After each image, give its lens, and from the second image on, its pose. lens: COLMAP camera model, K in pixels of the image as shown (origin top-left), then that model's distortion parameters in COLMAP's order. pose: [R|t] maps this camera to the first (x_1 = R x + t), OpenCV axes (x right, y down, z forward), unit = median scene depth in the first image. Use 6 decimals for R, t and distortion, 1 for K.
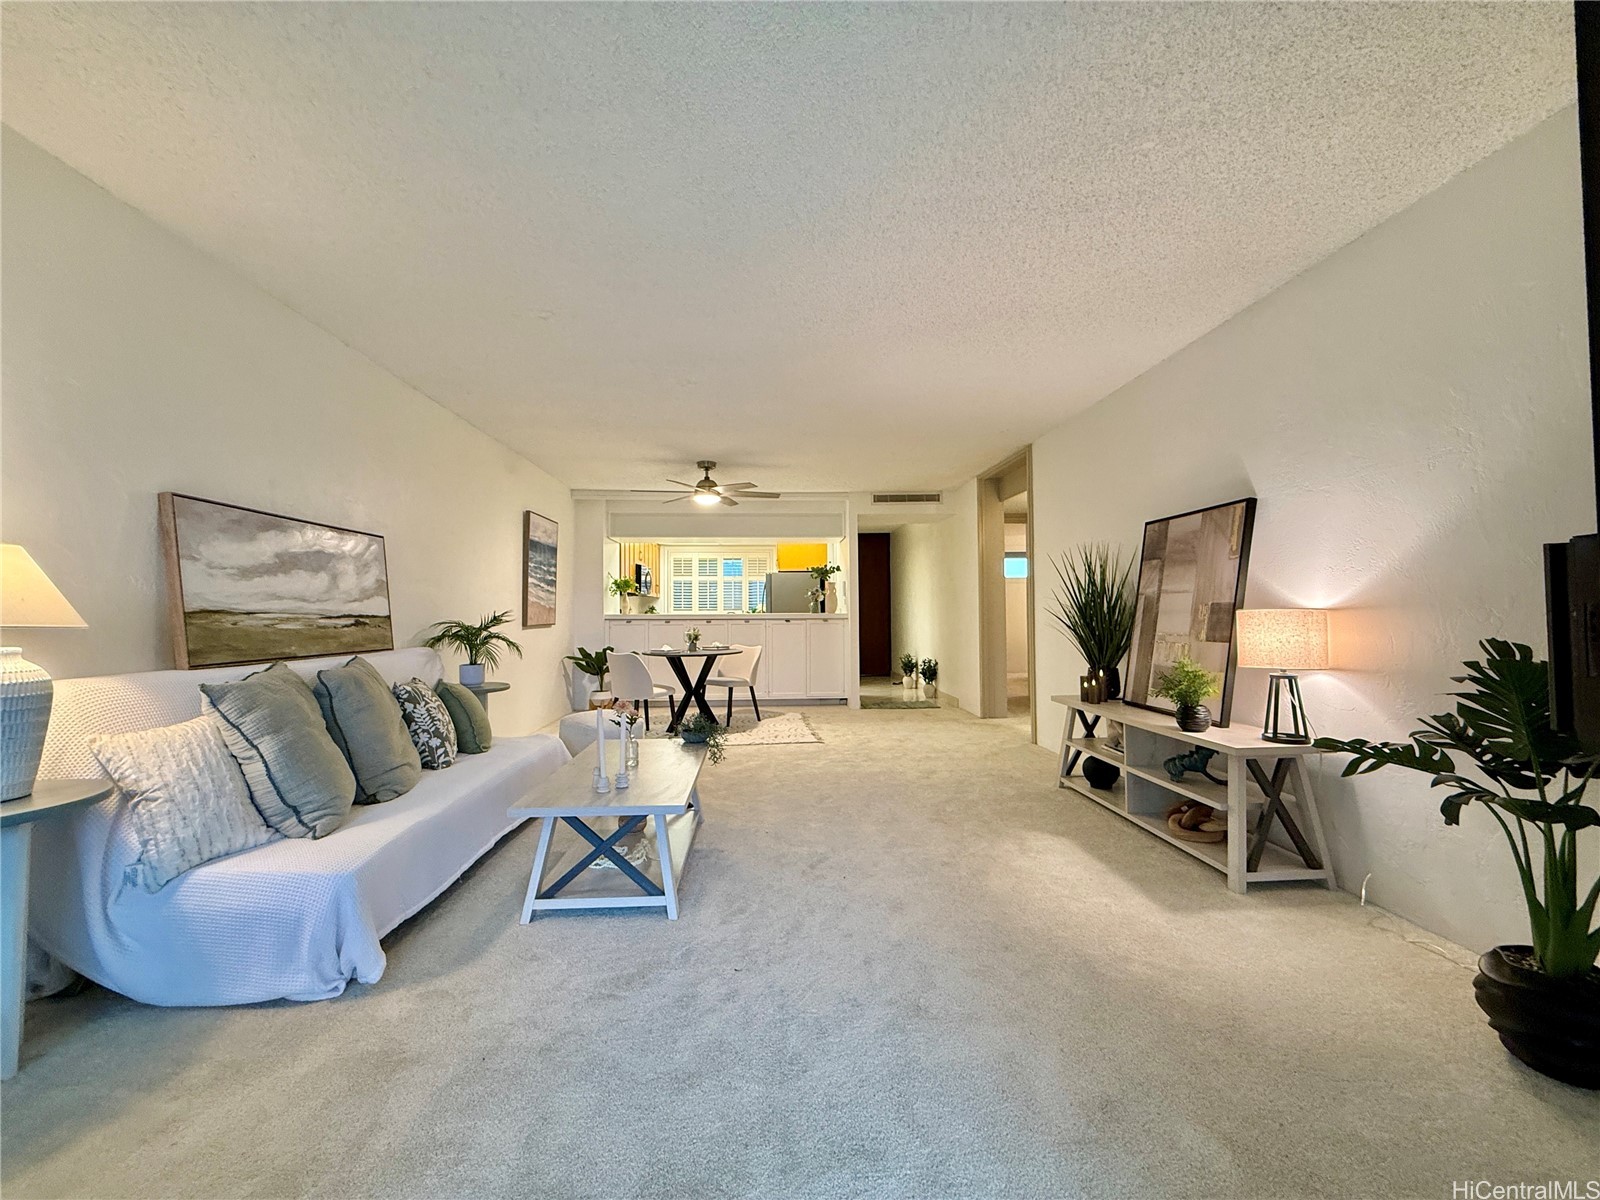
lens RADIAL K [[638.2, 0, 795.6], [0, 638.2, 597.1], [0, 0, 1]] dist [0.000953, -0.000227]
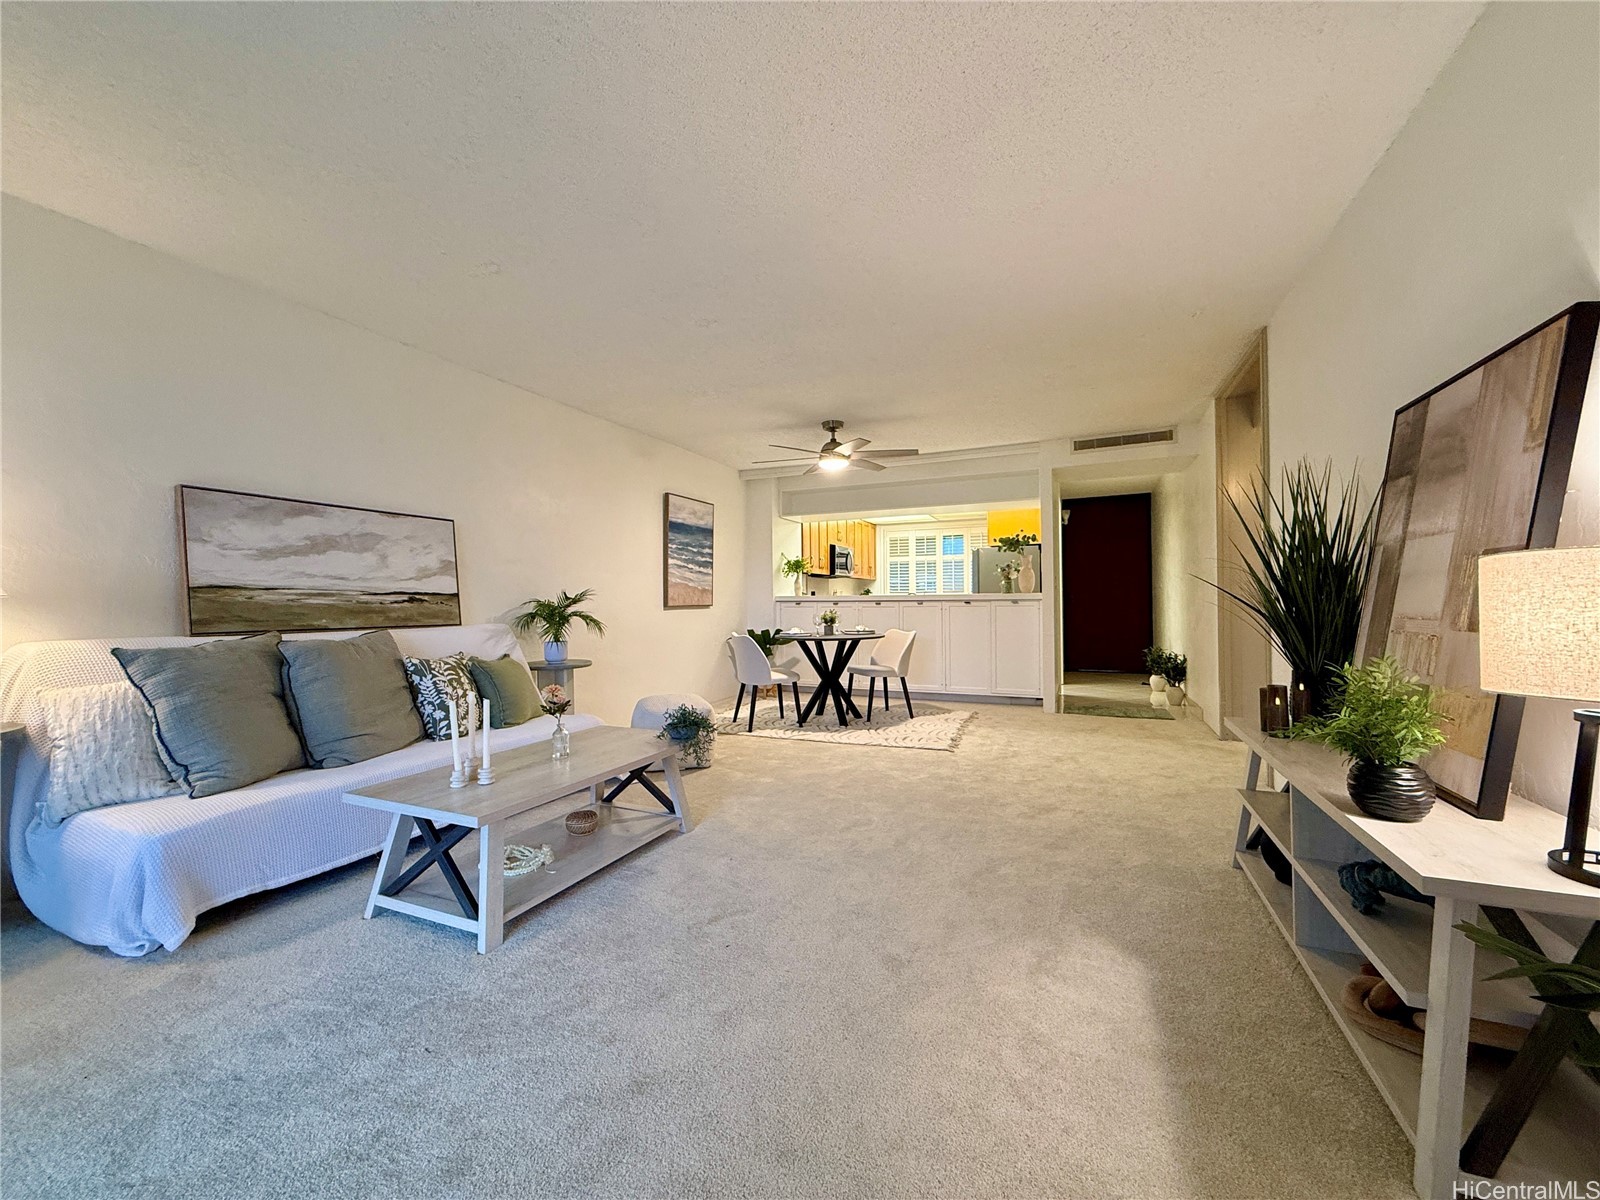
lens RADIAL K [[638.2, 0, 795.6], [0, 638.2, 597.1], [0, 0, 1]] dist [0.000953, -0.000227]
pose [[0.890993, -0.005247, -0.453986, 0.369020], [0.014951, 0.999730, 0.017787, 0.025260], [0.453770, -0.022636, 0.890831, 0.310401]]
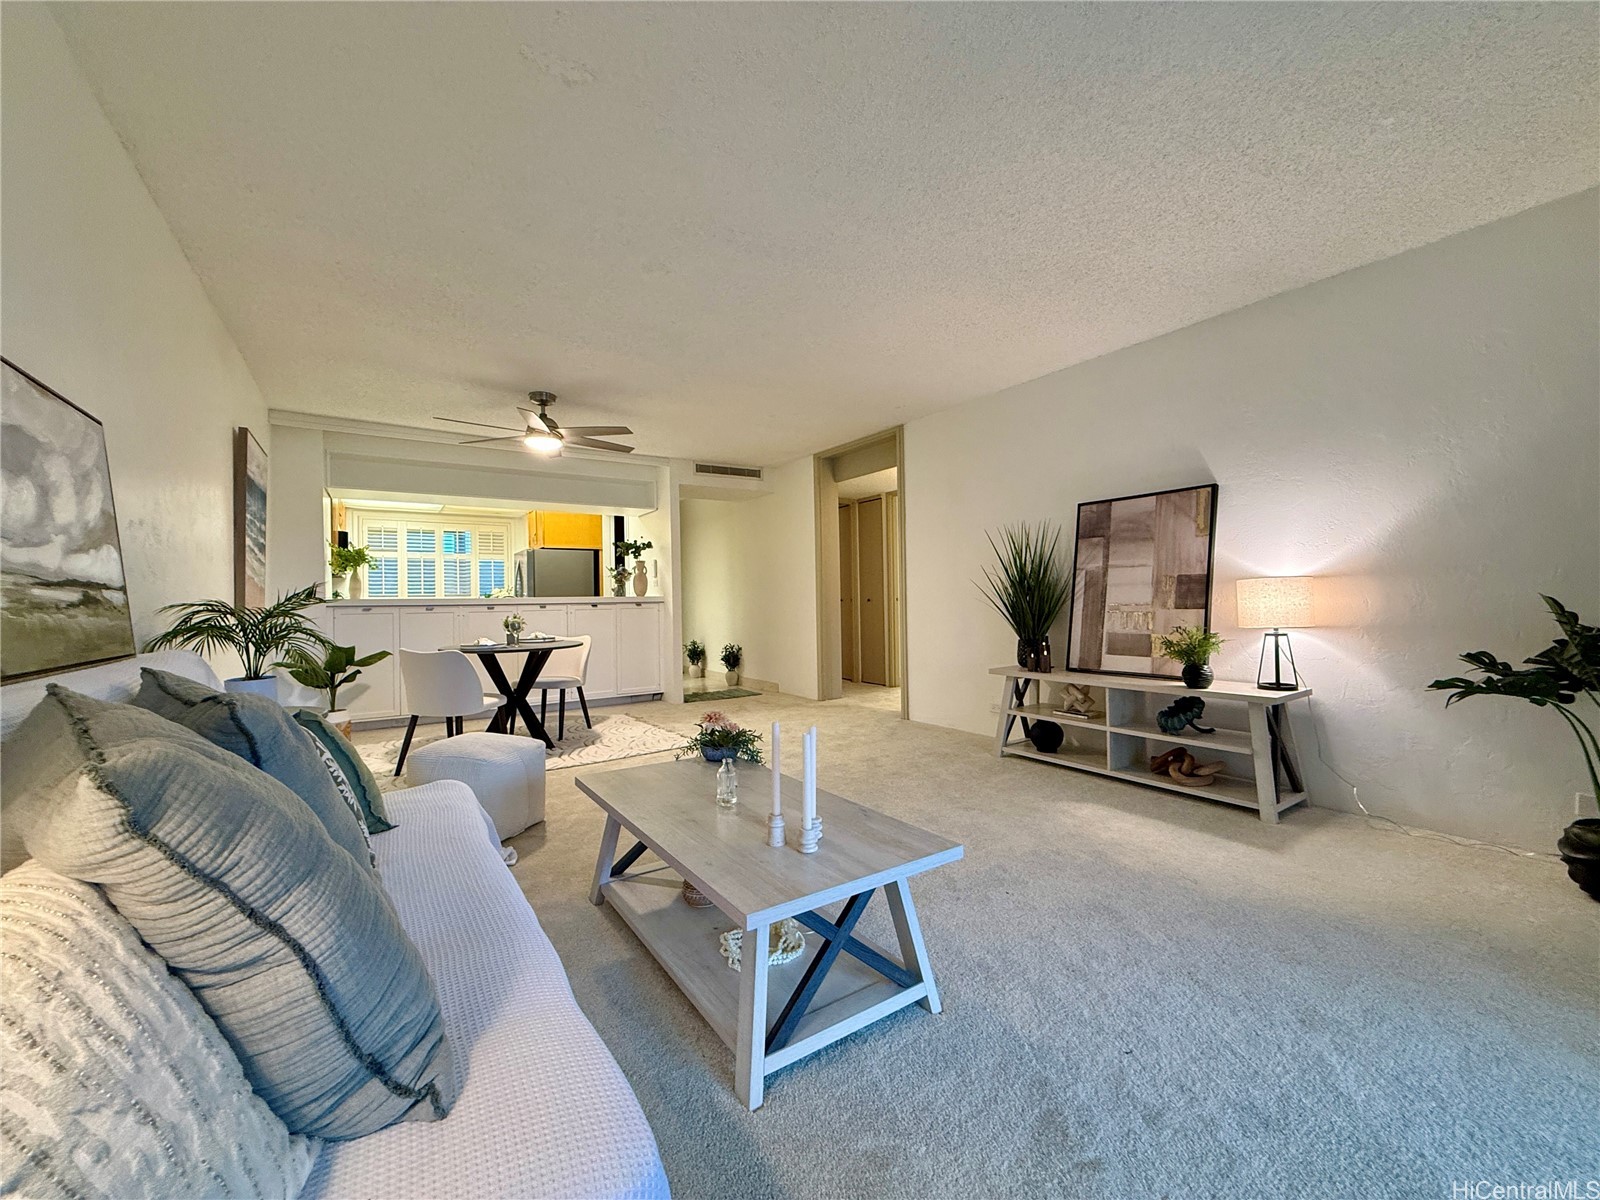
lens RADIAL K [[638.2, 0, 795.6], [0, 638.2, 597.1], [0, 0, 1]] dist [0.000953, -0.000227]
pose [[0.862034, -0.005887, 0.506816, -0.454890], [-0.001919, 0.999887, 0.014880, 0.029497], [-0.506847, -0.013799, 0.861926, 0.328198]]
